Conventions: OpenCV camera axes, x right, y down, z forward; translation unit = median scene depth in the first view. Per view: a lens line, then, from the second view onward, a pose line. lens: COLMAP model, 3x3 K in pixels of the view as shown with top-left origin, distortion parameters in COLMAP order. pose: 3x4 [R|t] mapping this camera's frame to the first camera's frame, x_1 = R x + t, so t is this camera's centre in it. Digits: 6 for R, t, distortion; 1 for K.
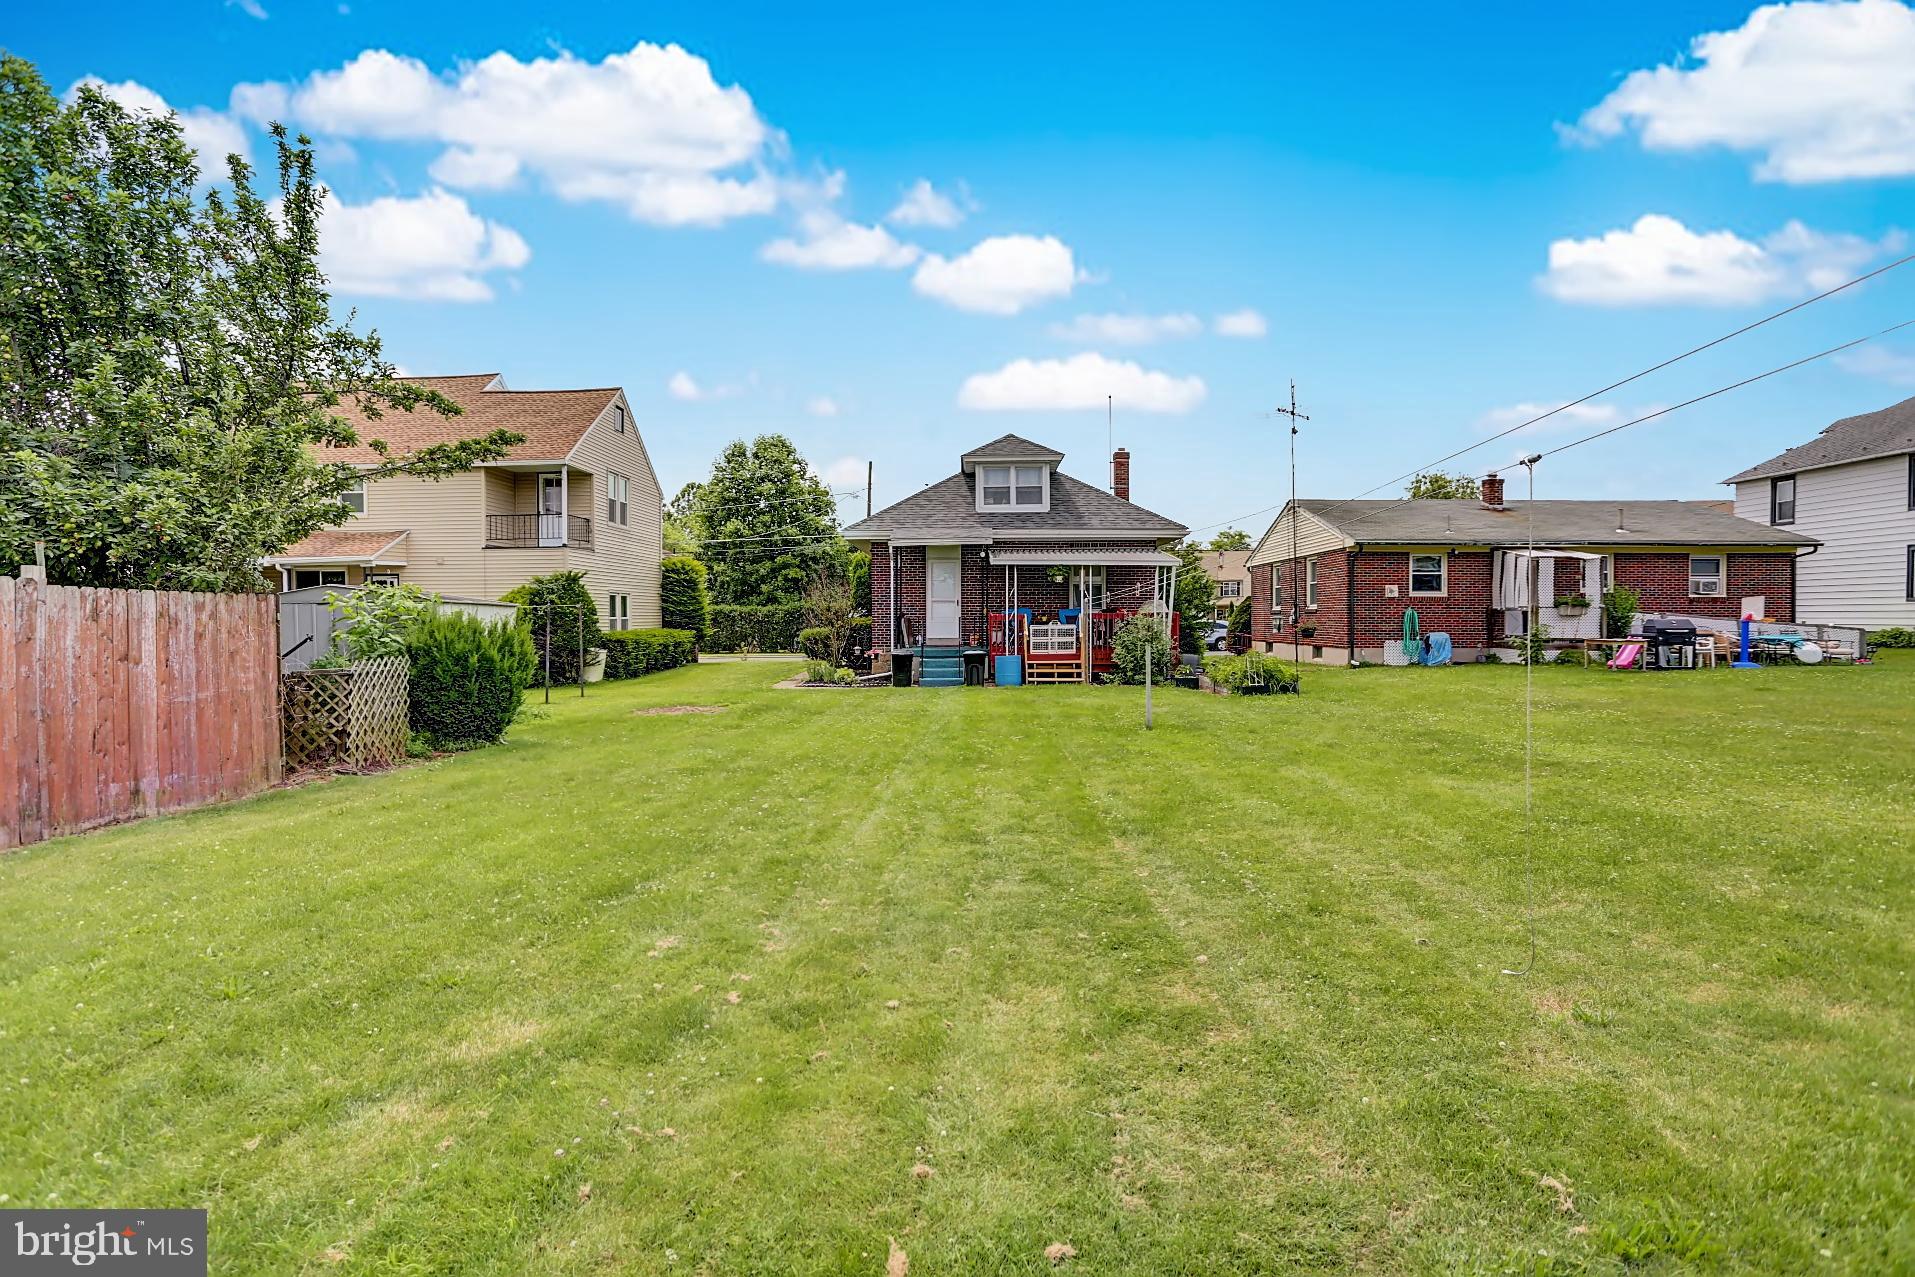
lens RADIAL K [[970.6, 0, 957.5], [0, 970.6, 638.5], [0, 0, 1]] dist [-0.057199, 0.031305]
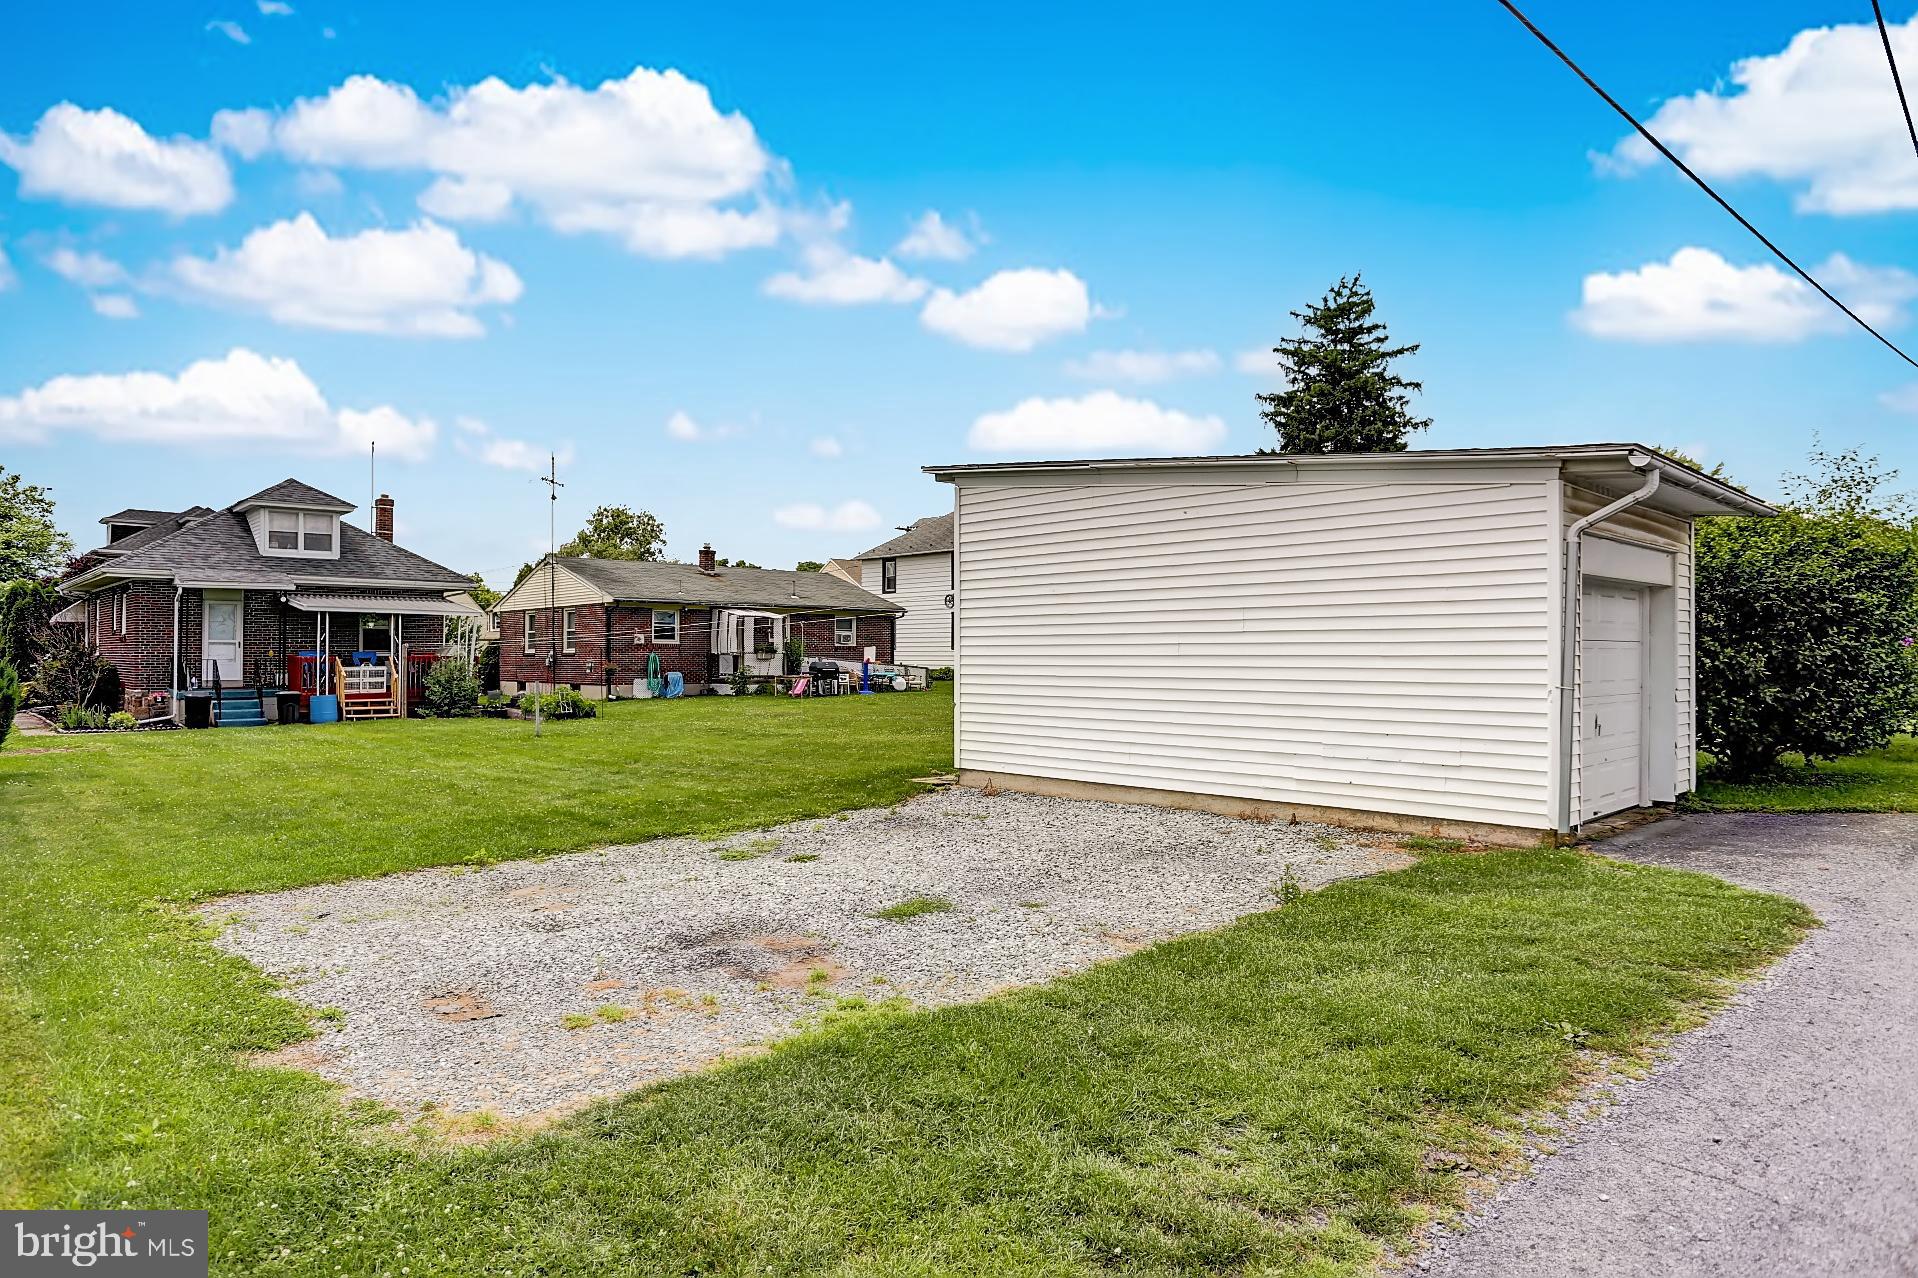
lens RADIAL K [[1182.2, 0, 967.0], [0, 1182.2, 634.3], [0, 0, 1]] dist [-0.041669, 0.040132]
pose [[0.718335, 0.016421, 0.695504, -0.326741], [0.011632, 0.999298, -0.035608, 0.004337], [-0.695600, 0.033669, 0.717640, -0.419818]]
